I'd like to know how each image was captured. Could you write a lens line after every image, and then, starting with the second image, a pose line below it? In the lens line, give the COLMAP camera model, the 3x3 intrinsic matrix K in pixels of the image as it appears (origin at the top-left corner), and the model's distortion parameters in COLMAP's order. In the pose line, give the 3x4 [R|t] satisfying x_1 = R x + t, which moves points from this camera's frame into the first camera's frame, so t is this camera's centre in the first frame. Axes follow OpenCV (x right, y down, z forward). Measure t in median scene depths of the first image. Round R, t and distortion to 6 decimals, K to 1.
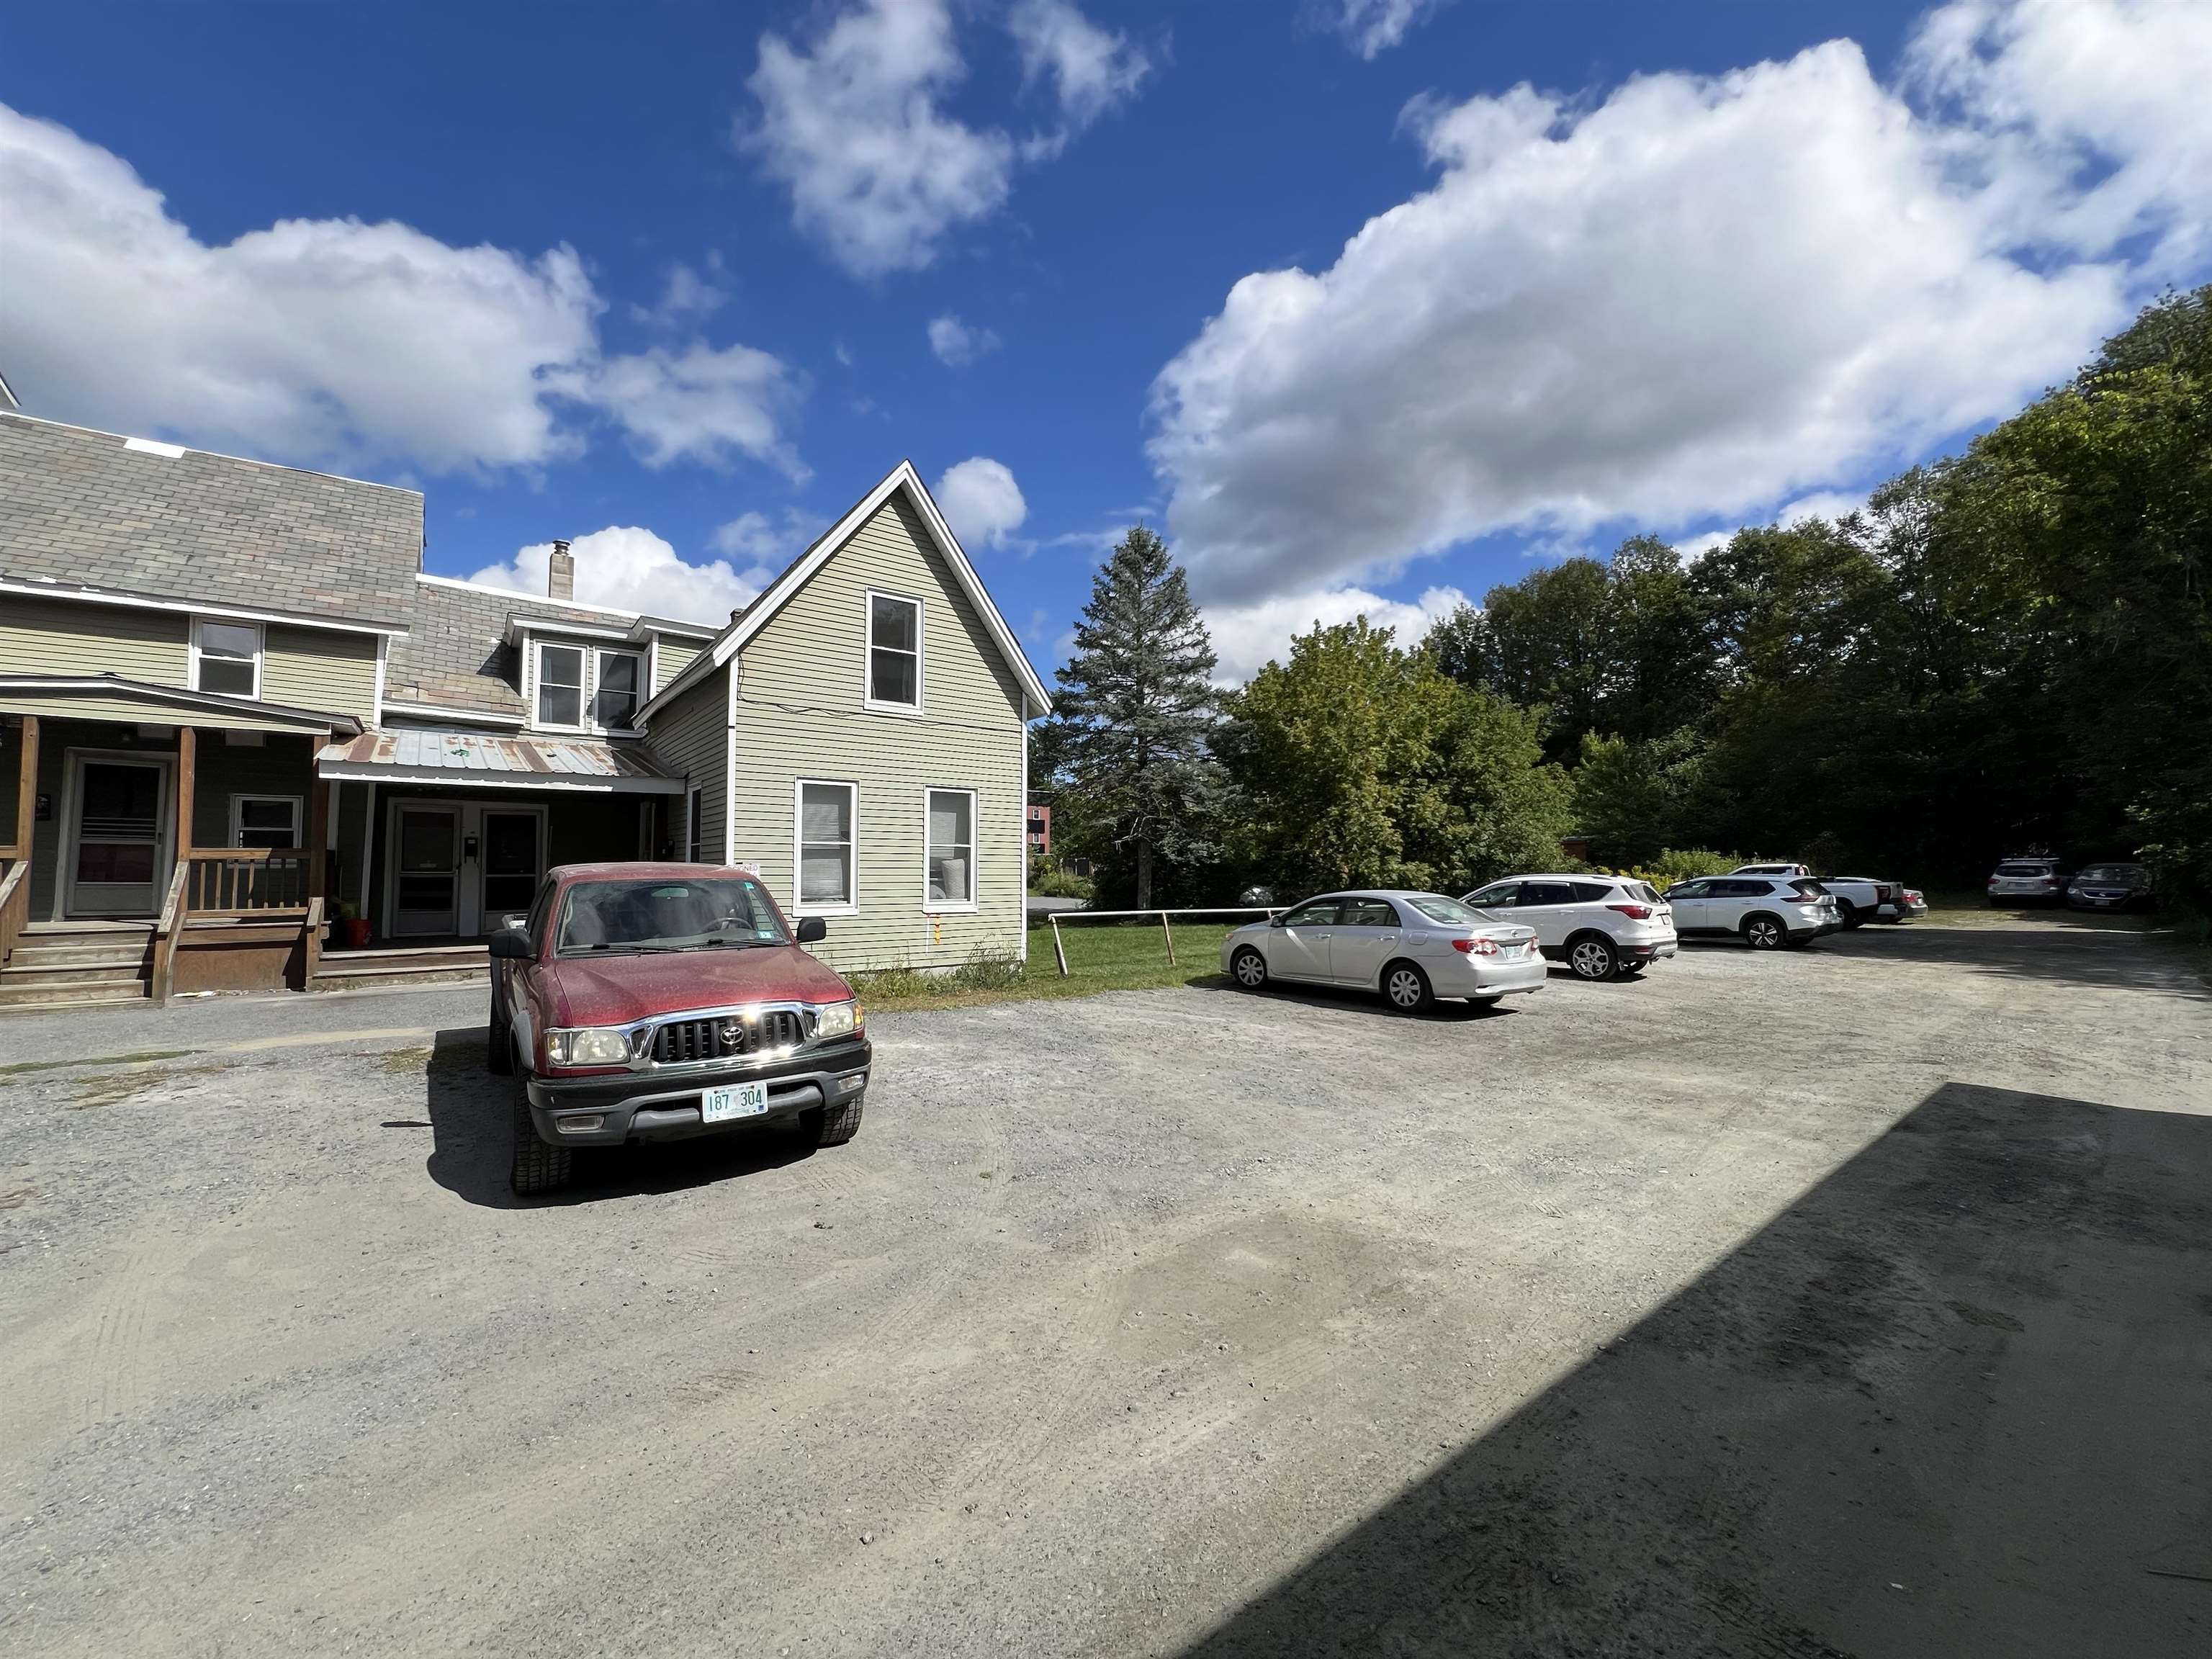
lens RADIAL K [[881.1, 0, 1111.0], [0, 881.1, 833.2], [0, 0, 1]] dist [-0.001126, 0.000411]
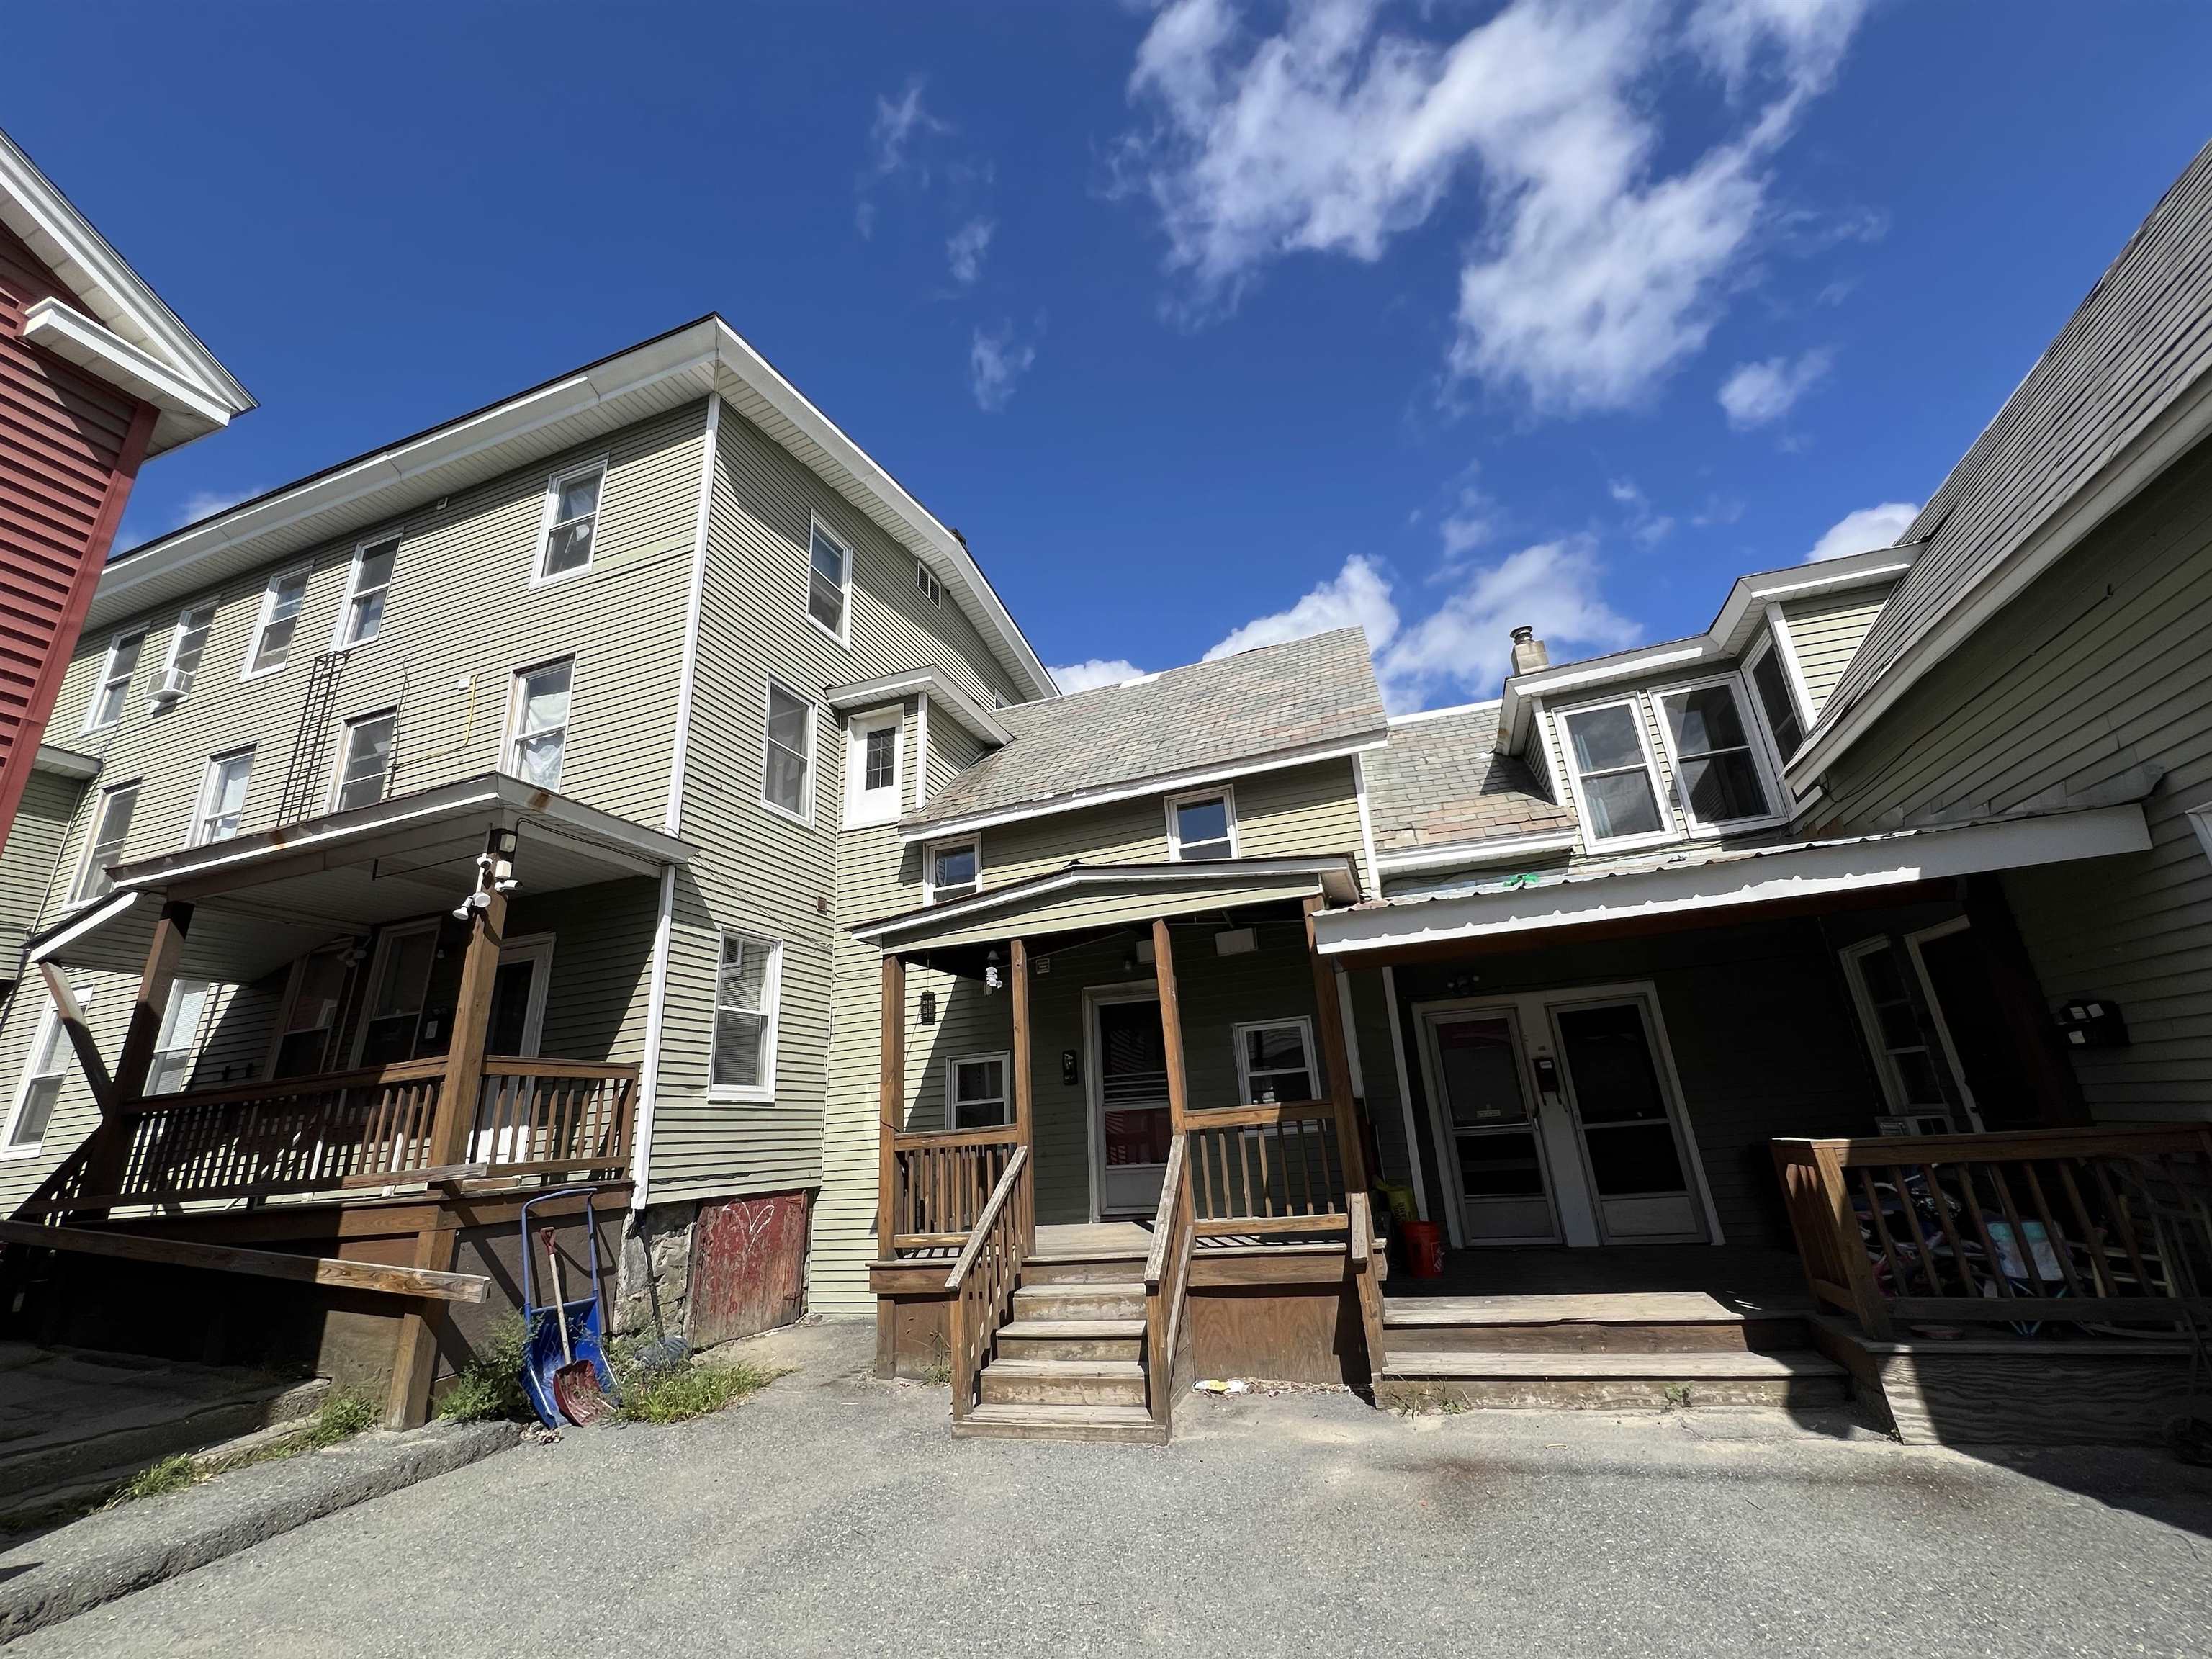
lens RADIAL K [[881.1, 0, 1111.0], [0, 881.1, 833.2], [0, 0, 1]] dist [-0.001126, 0.000411]
pose [[0.555488, -0.302312, -0.774623, -0.465920], [0.103110, 0.949422, -0.296590, 0.008447], [0.825107, 0.084881, 0.558564, 0.516564]]
